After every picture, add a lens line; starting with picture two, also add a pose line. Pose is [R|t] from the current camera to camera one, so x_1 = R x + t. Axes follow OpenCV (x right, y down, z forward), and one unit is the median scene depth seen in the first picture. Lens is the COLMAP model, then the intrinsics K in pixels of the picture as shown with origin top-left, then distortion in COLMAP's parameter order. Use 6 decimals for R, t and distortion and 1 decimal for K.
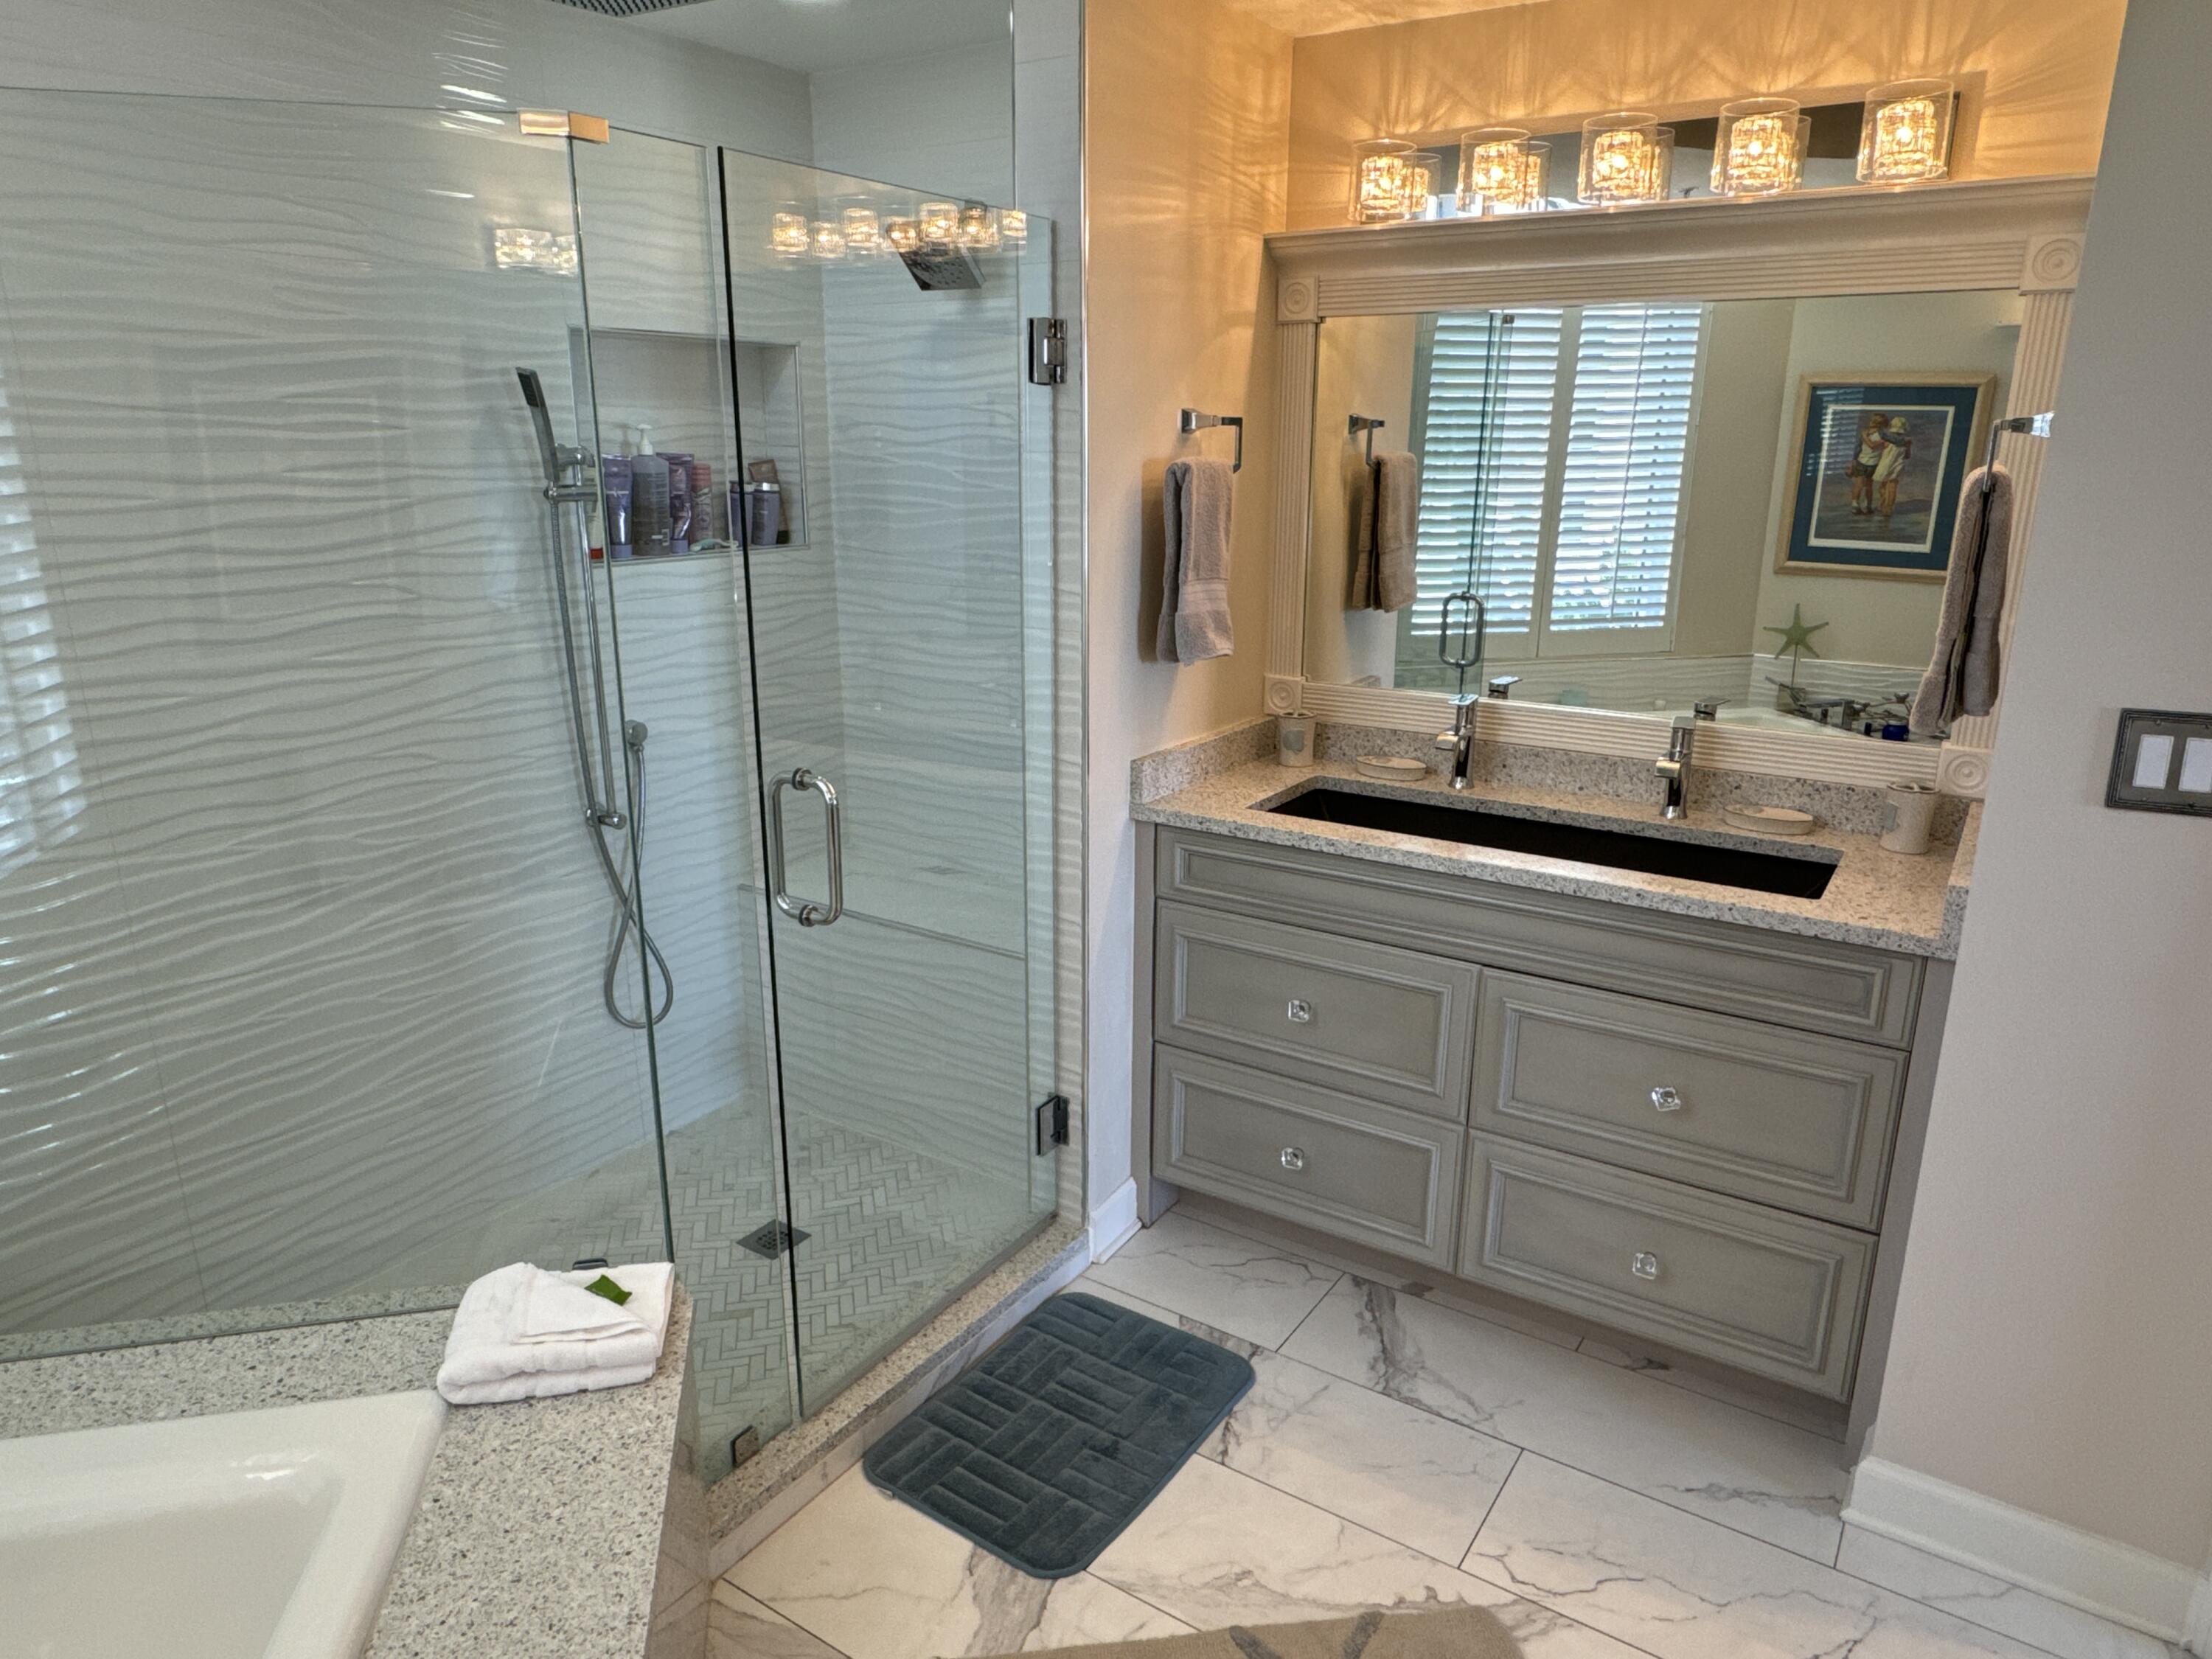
lens RADIAL K [[1414.8, 0, 1111.7], [0, 1414.8, 834.7], [0, 0, 1]] dist [-0.002723, 0.005087]
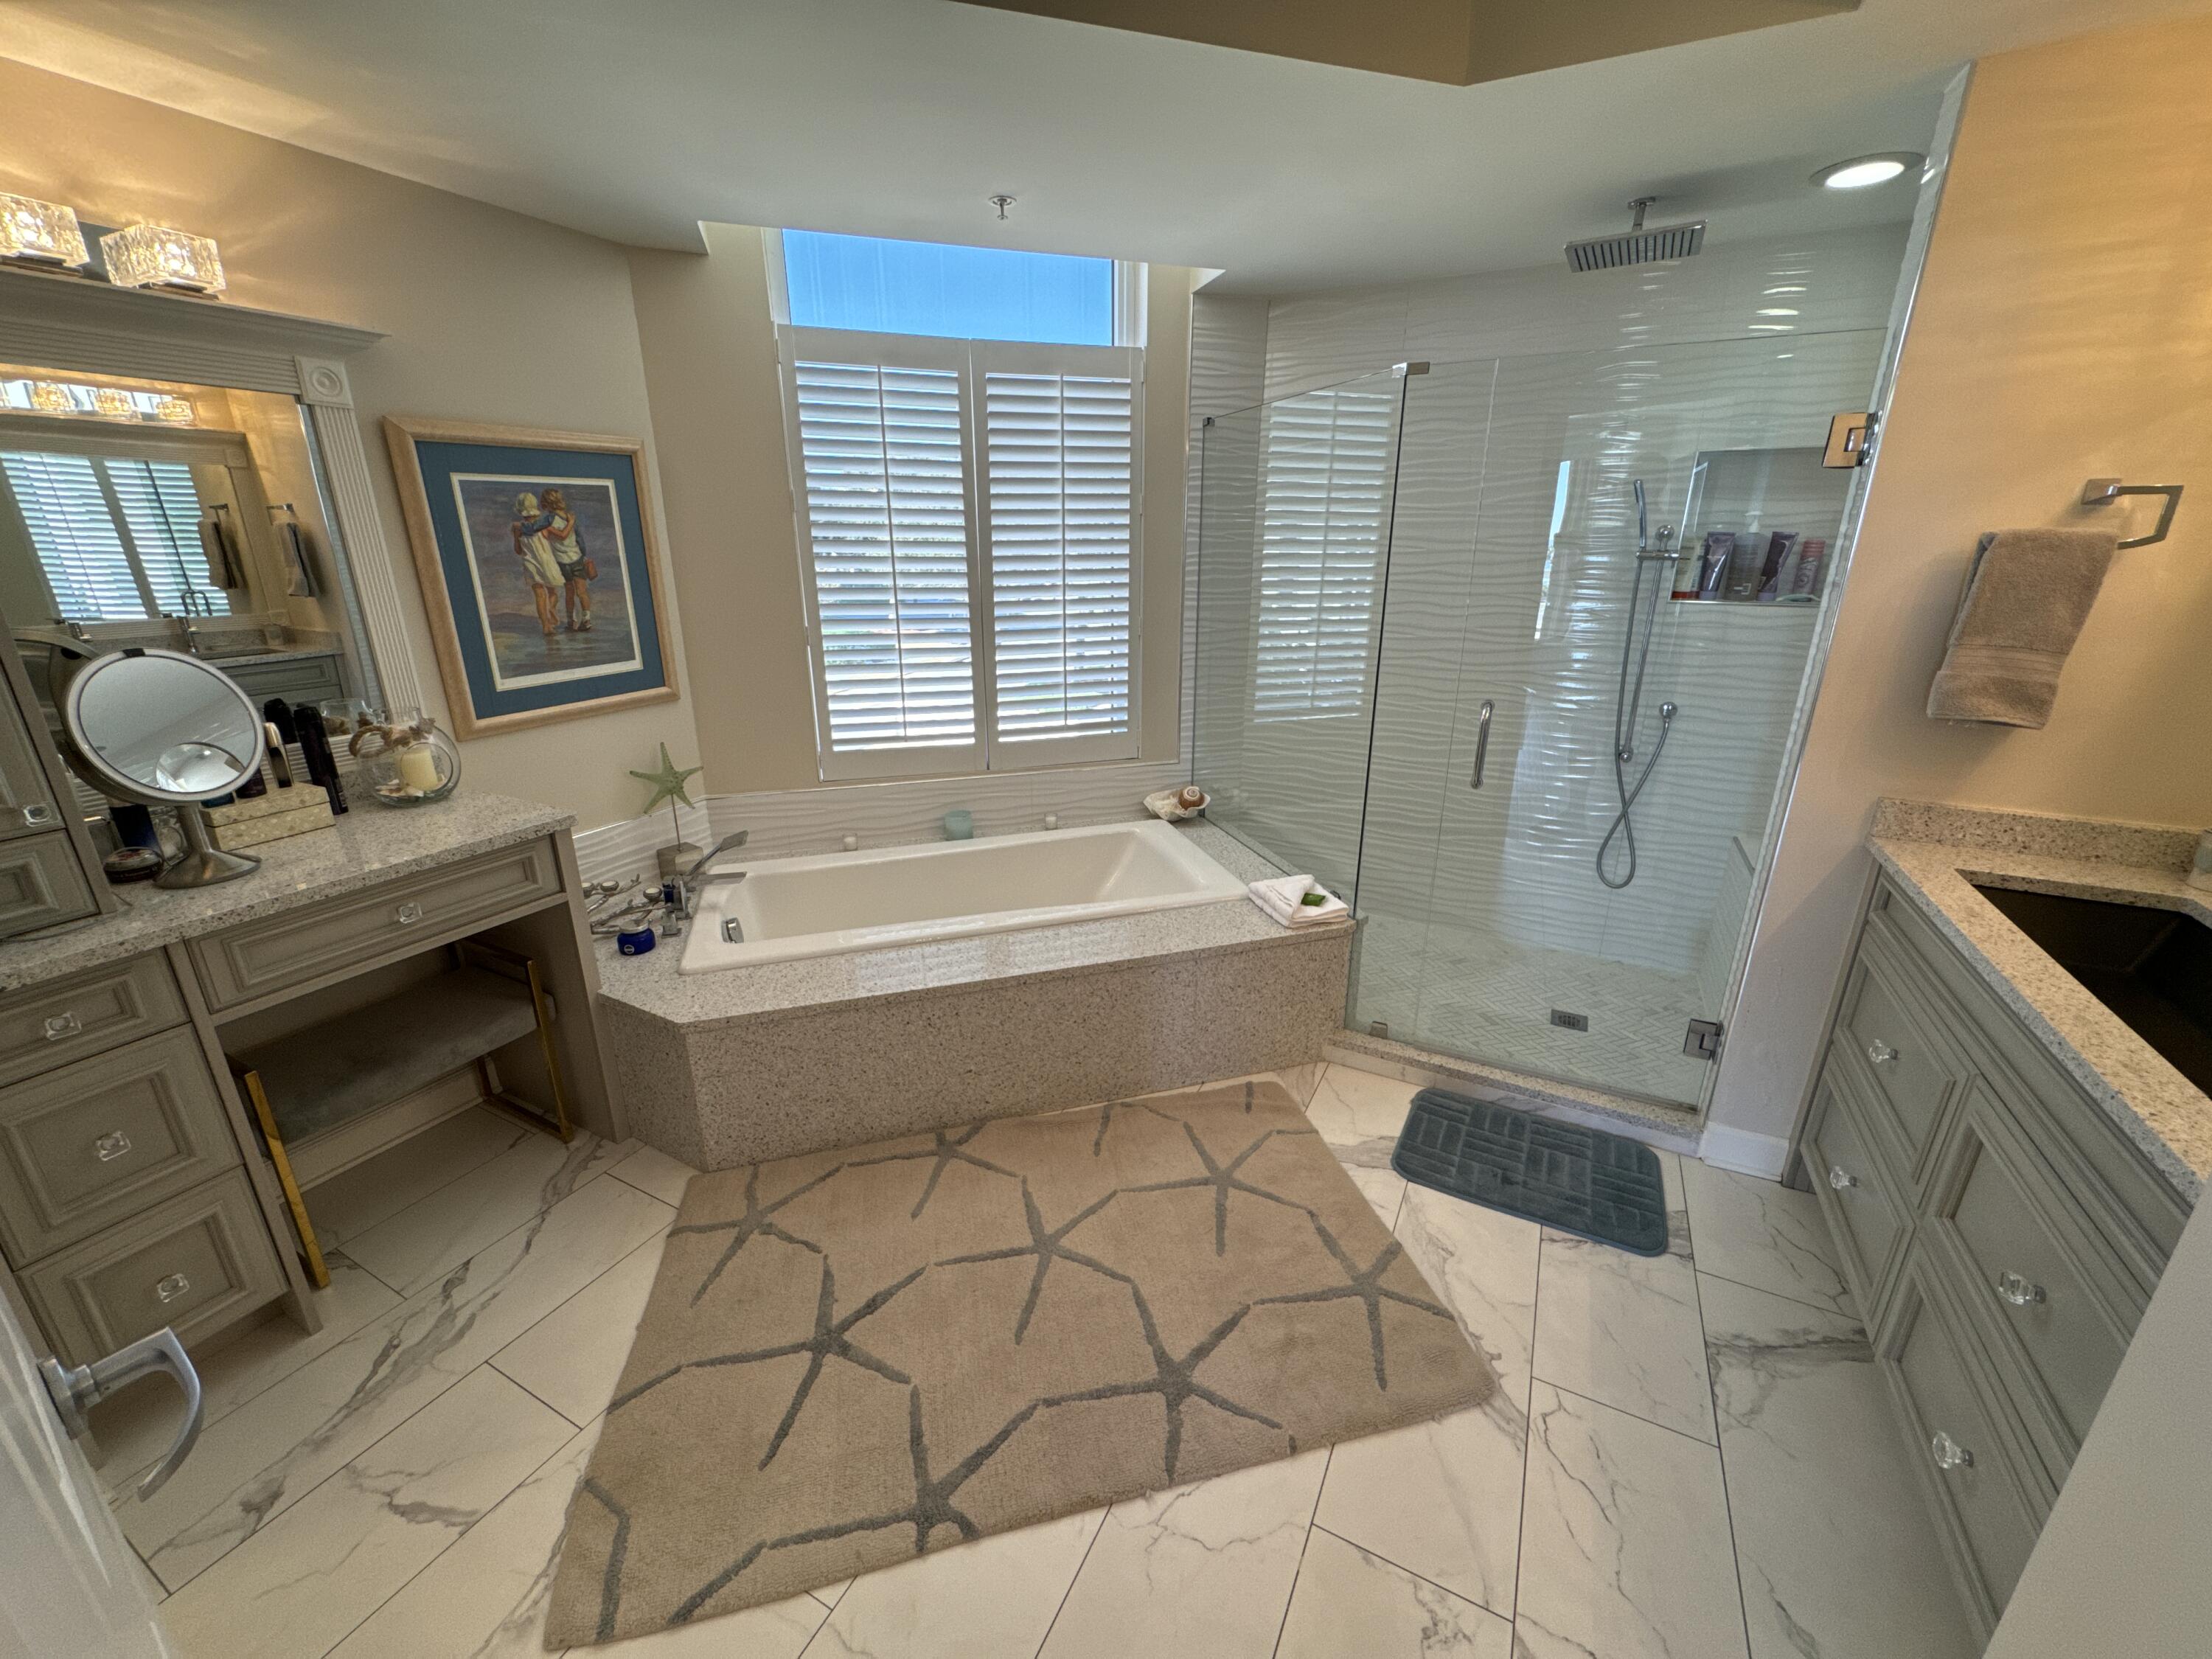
lens RADIAL K [[892.7, 0, 1111.2], [0, 892.7, 829.2], [0, 0, 1]] dist [-0.004039, 0.001045]
pose [[0.096496, 0.304713, -0.947544, 0.666206], [-0.270949, 0.924076, 0.269573, -0.054839], [0.957745, 0.230723, 0.171731, 0.292743]]
